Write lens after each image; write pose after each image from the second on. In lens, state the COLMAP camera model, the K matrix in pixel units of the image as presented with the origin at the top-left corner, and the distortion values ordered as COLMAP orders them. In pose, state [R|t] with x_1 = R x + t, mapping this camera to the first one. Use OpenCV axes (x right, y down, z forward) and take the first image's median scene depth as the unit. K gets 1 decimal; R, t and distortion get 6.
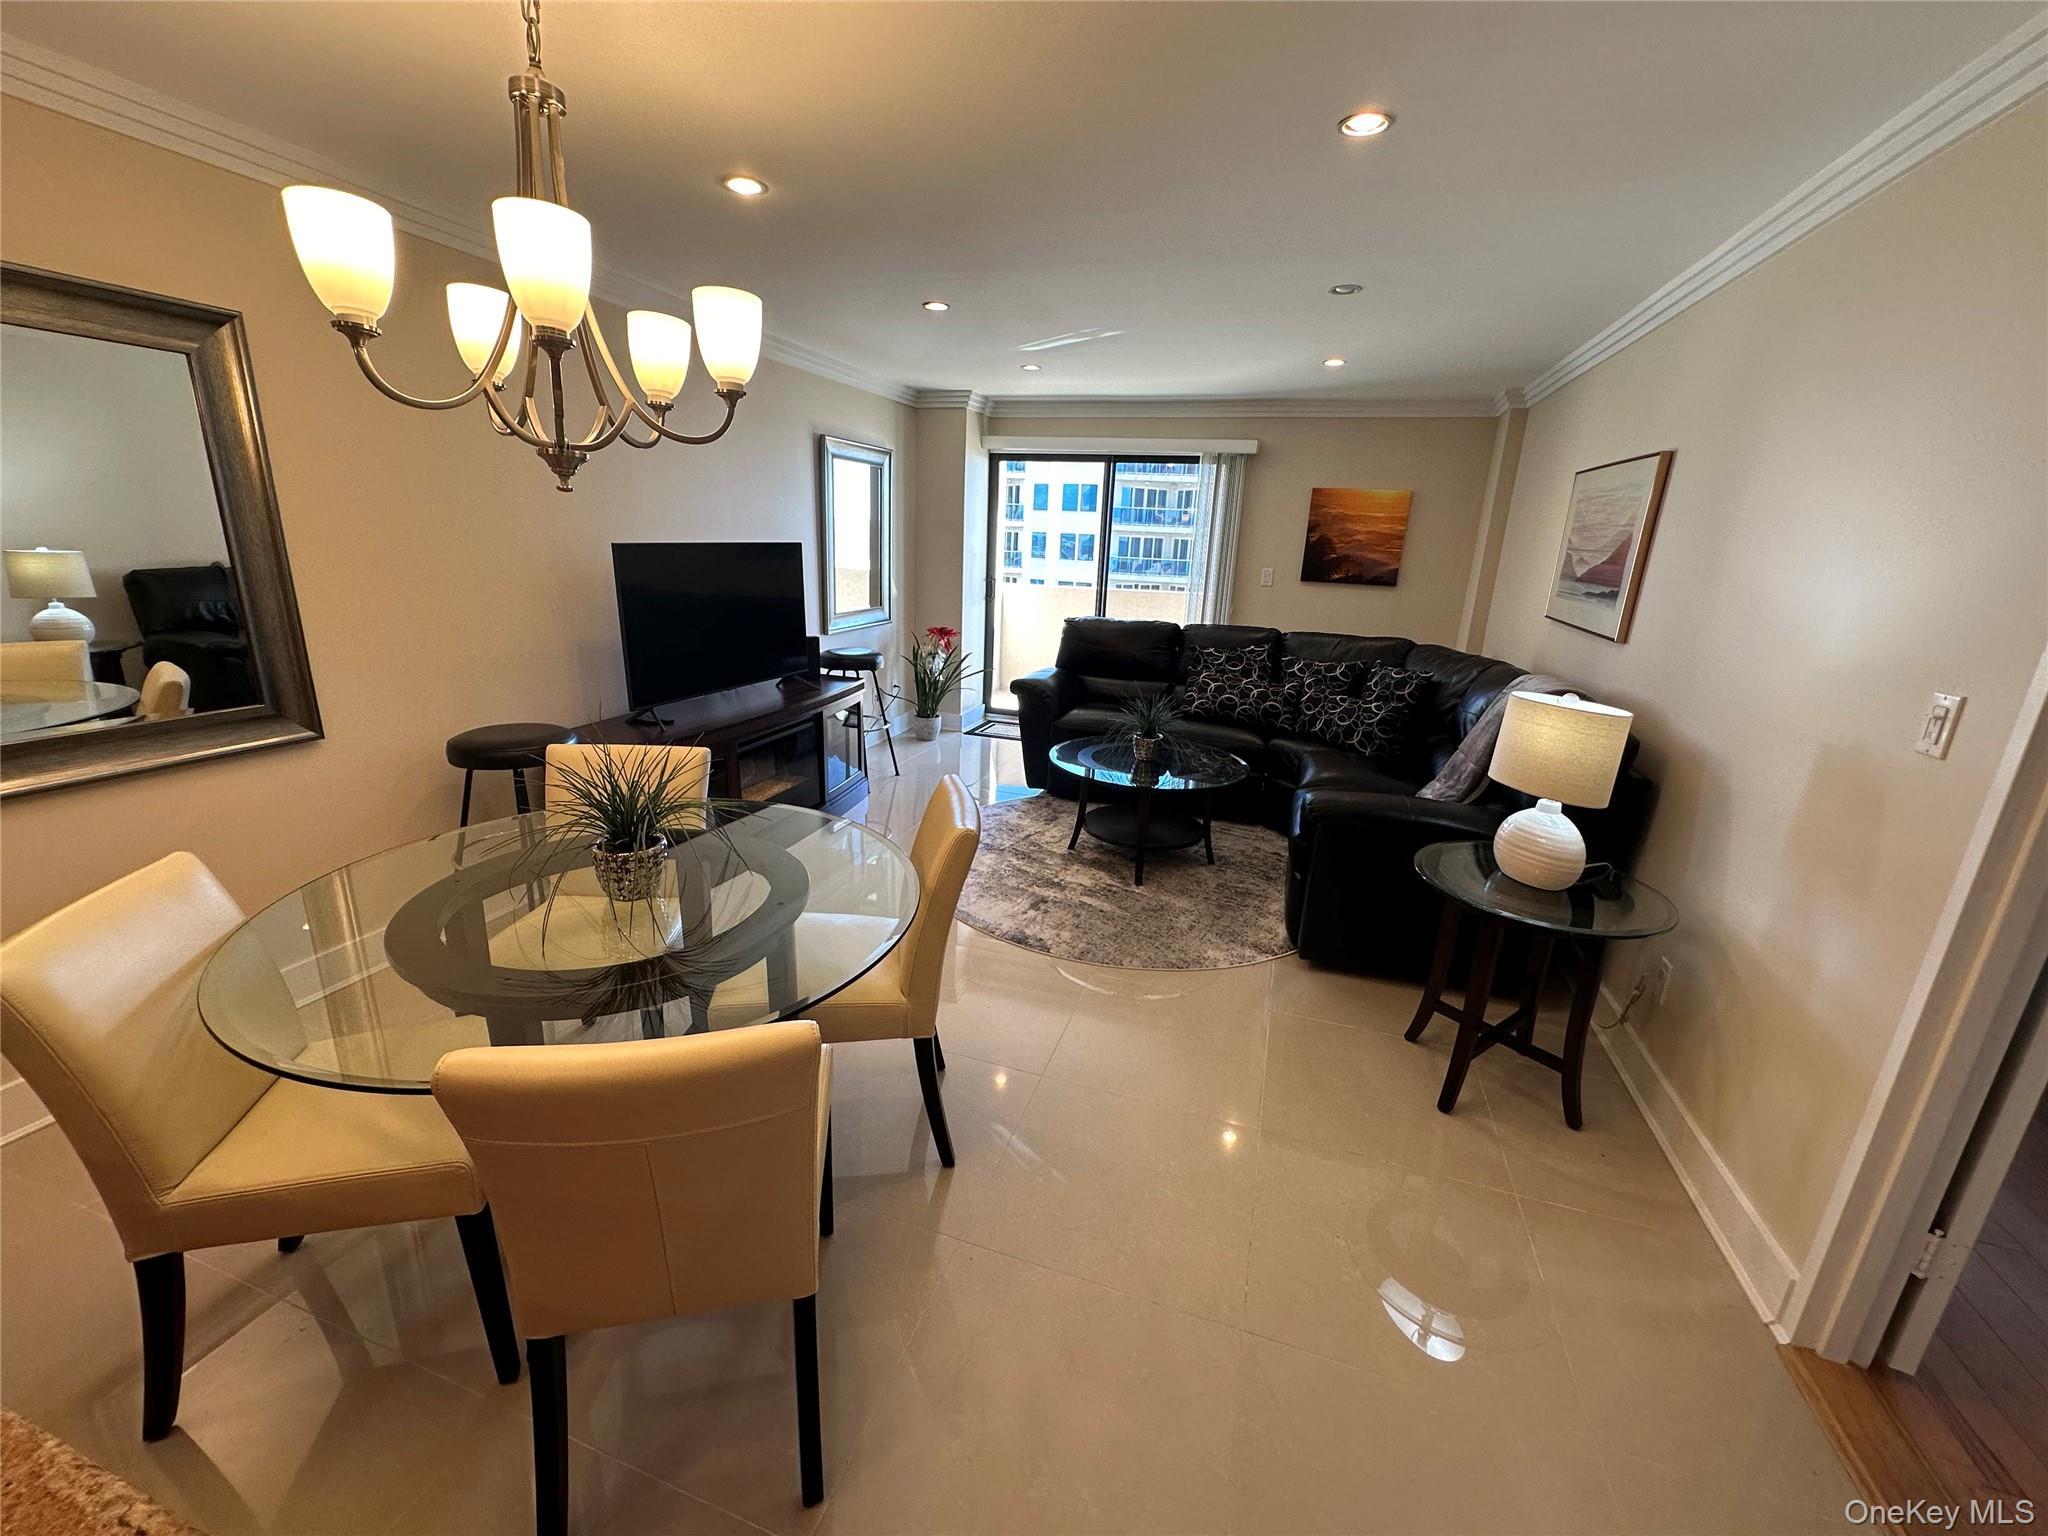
lens RADIAL K [[811.2, 0, 1009.2], [0, 811.2, 764.0], [0, 0, 1]] dist [-0.000506, -0.000390]
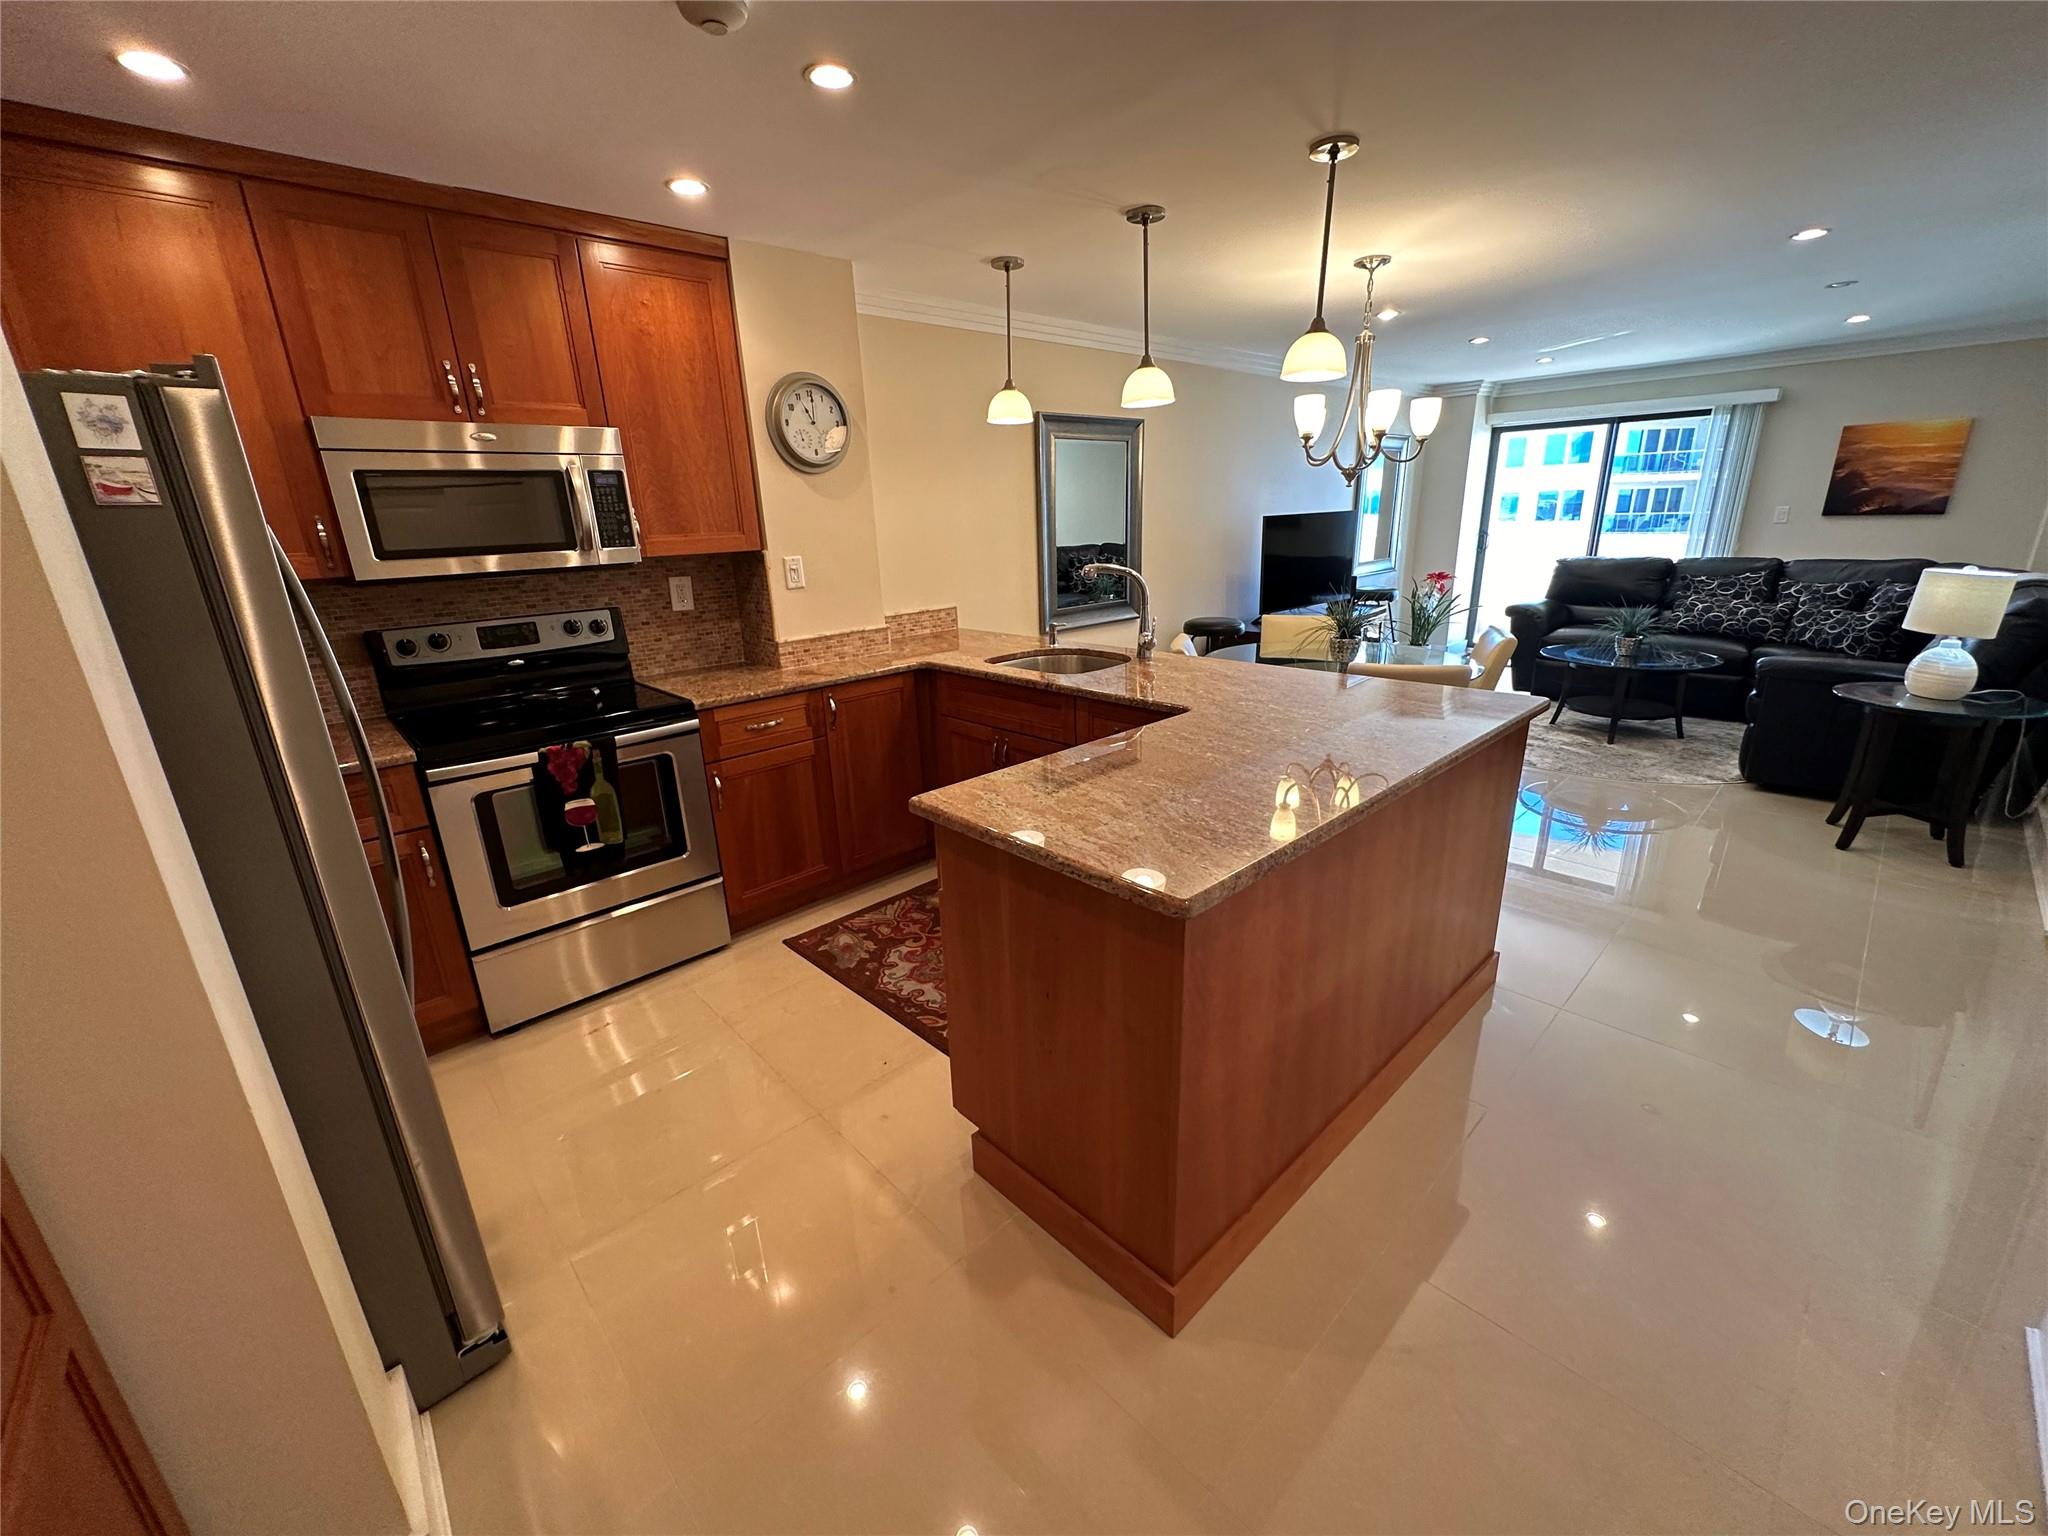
lens RADIAL K [[811.2, 0, 1020.6], [0, 811.2, 767.6], [0, 0, 1]] dist [-0.000506, -0.000390]
pose [[0.884037, 0.072843, -0.461705, -0.056776], [-0.060698, 0.997309, 0.041125, 0.128245], [0.463458, -0.008331, 0.886080, -0.446765]]
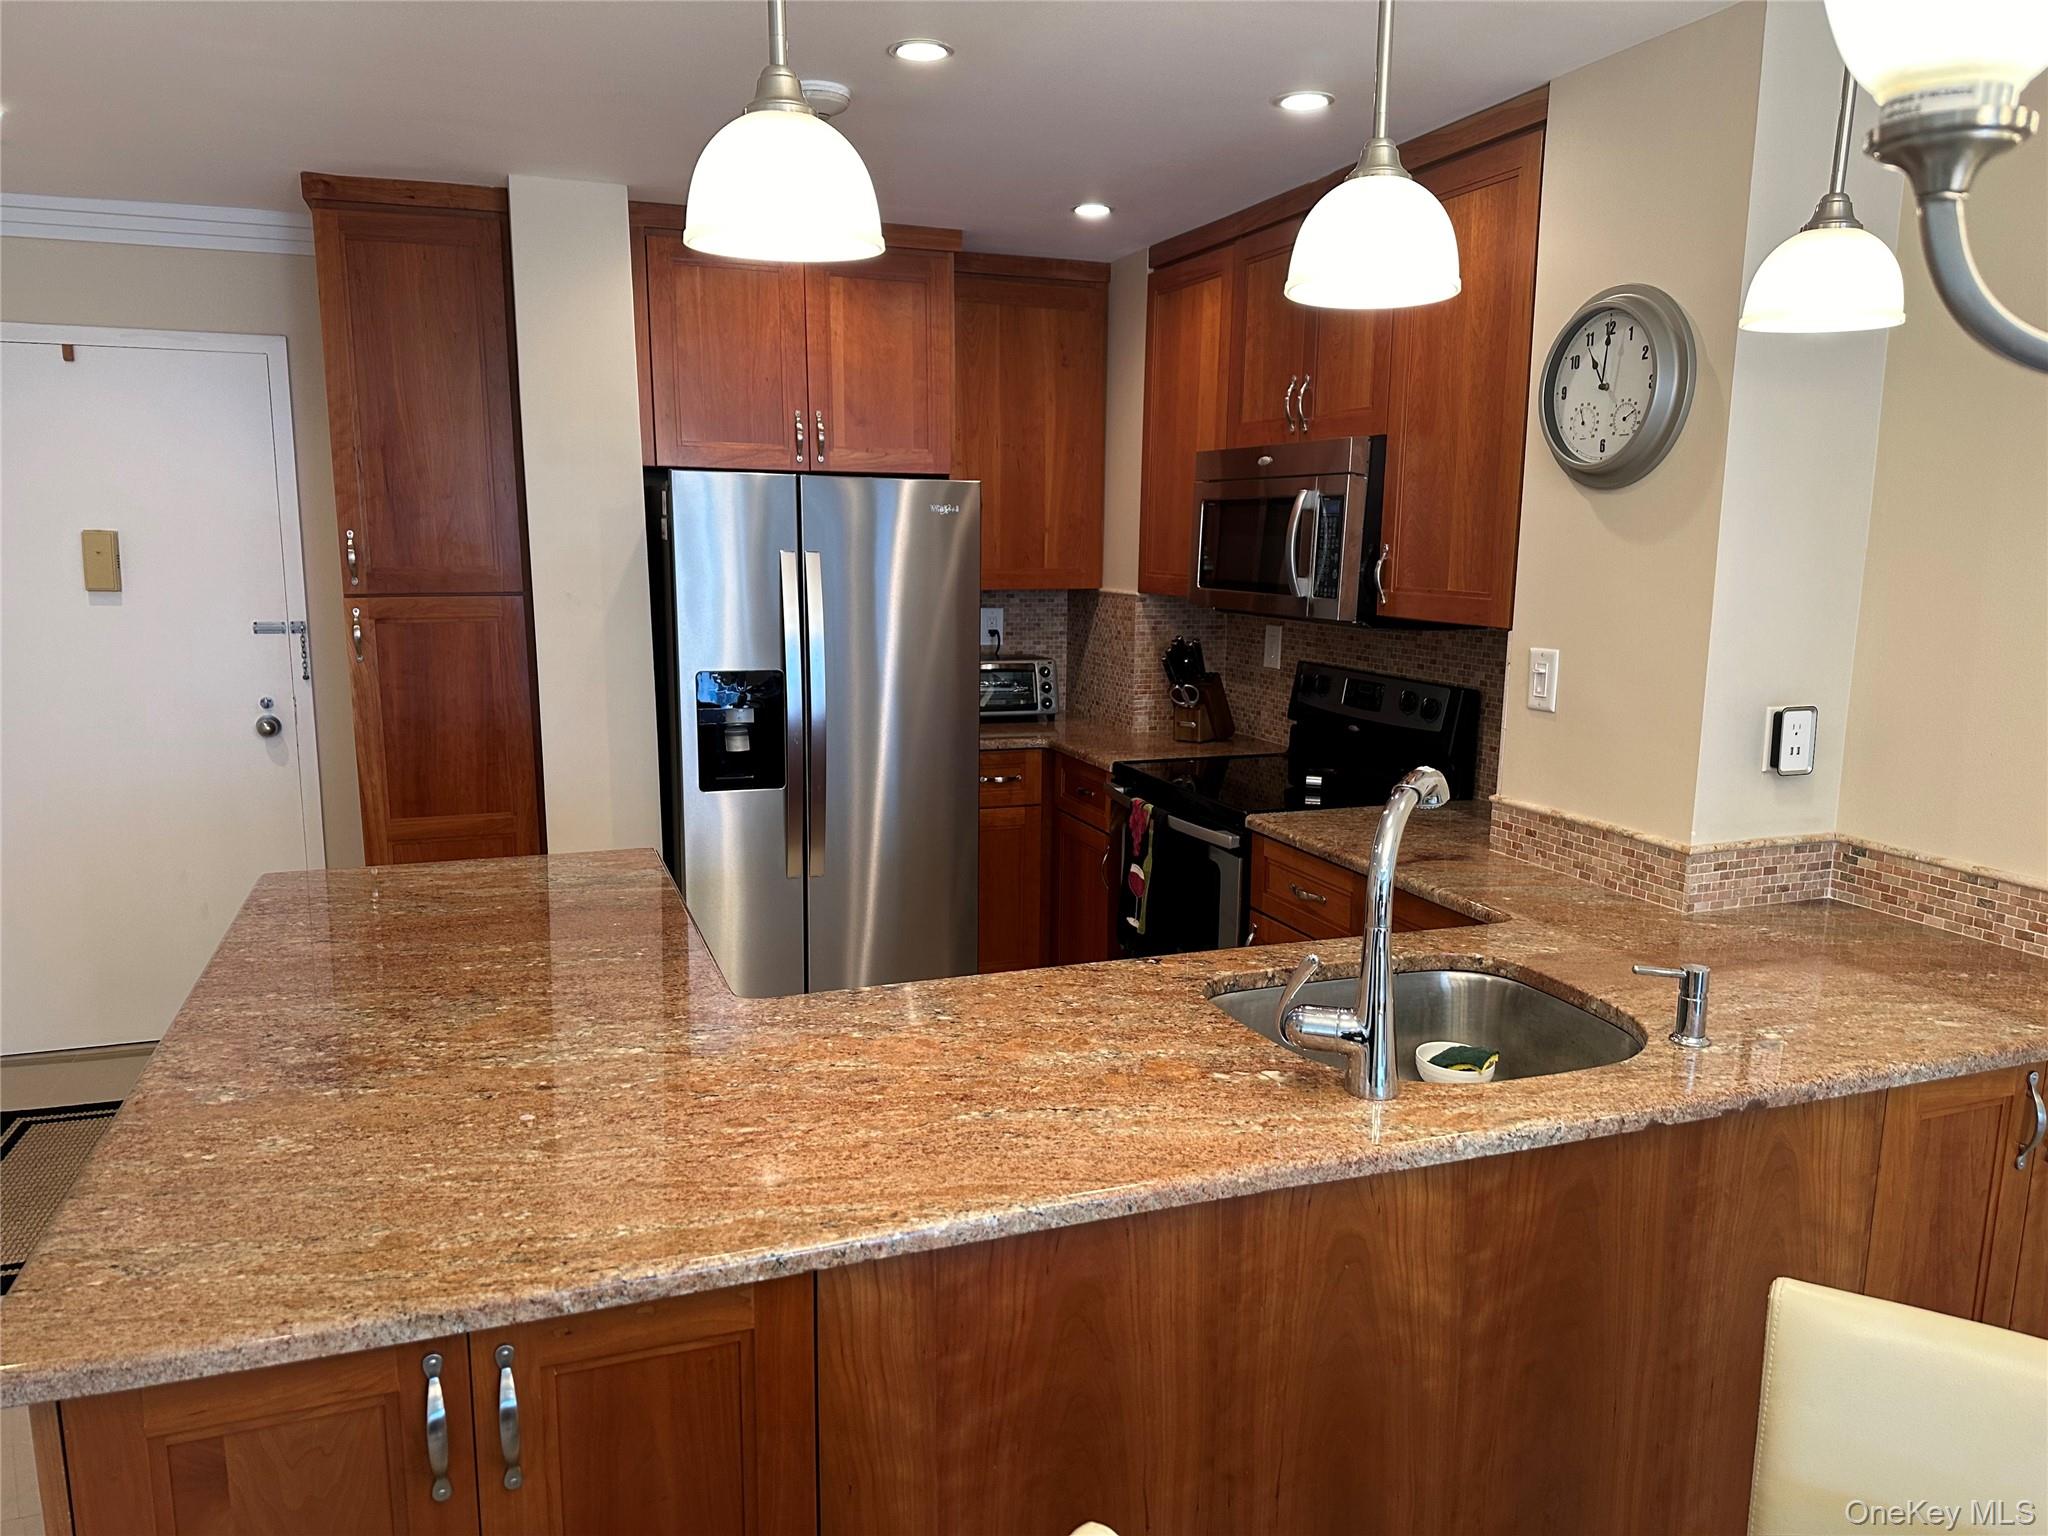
lens RADIAL K [[1422.4, 0, 1031.4], [0, 1422.4, 778.2], [0, 0, 1]] dist [0.058015, -0.068690]
pose [[-0.759660, 0.065281, -0.647035, 0.095417], [-0.217749, 0.911984, 0.347664, -0.459931], [0.612782, 0.404998, -0.678583, 1.469513]]
